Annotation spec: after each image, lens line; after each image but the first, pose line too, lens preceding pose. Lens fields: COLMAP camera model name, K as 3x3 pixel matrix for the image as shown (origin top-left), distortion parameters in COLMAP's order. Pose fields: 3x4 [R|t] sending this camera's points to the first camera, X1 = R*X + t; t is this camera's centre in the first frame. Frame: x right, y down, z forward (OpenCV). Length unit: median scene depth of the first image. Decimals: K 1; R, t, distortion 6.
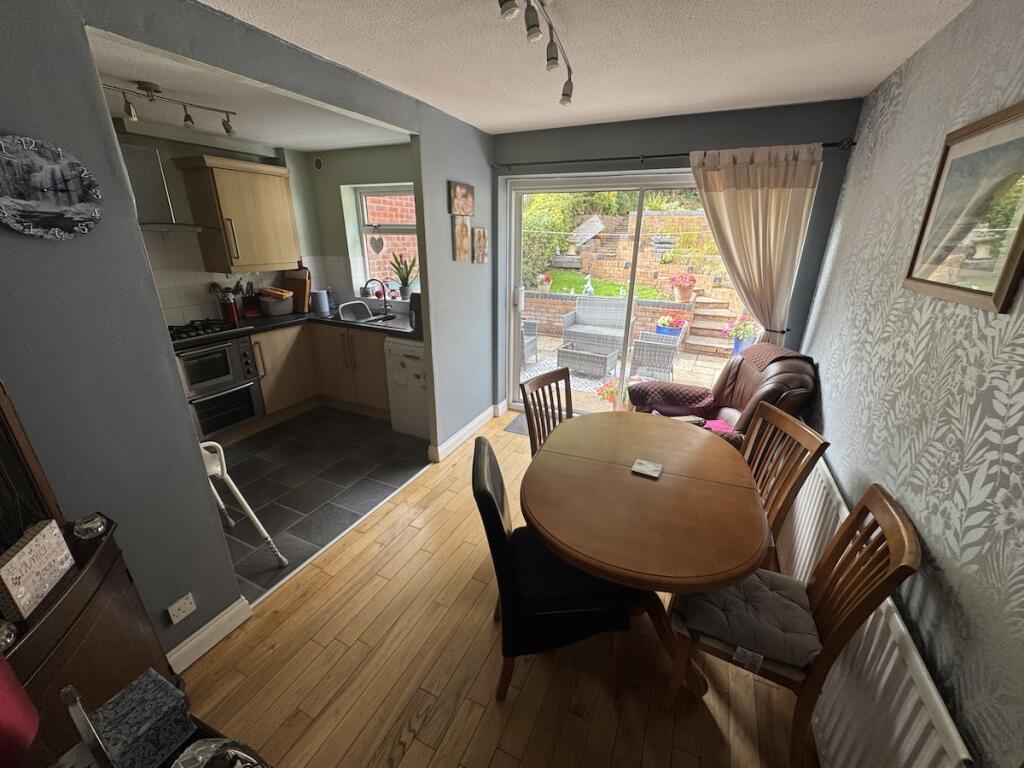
lens RADIAL K [[408.0, 0, 512.0], [0, 408.0, 384.0], [0, 0, 1]] dist [-0.000619, -0.000042]
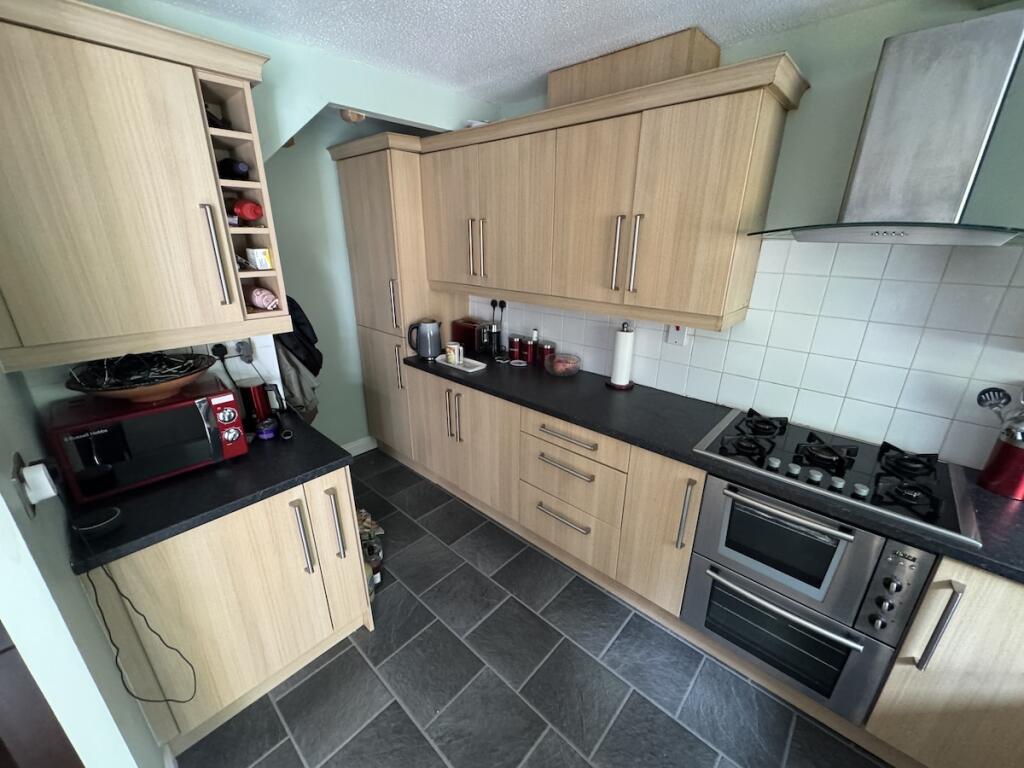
lens RADIAL K [[408.0, 0, 512.0], [0, 408.0, 384.0], [0, 0, 1]] dist [-0.000619, -0.000042]
pose [[-0.293161, 0.314280, -0.902931, -0.282891], [-0.338587, 0.849089, 0.405471, -0.250418], [0.894101, 0.424589, -0.142509, 0.668687]]
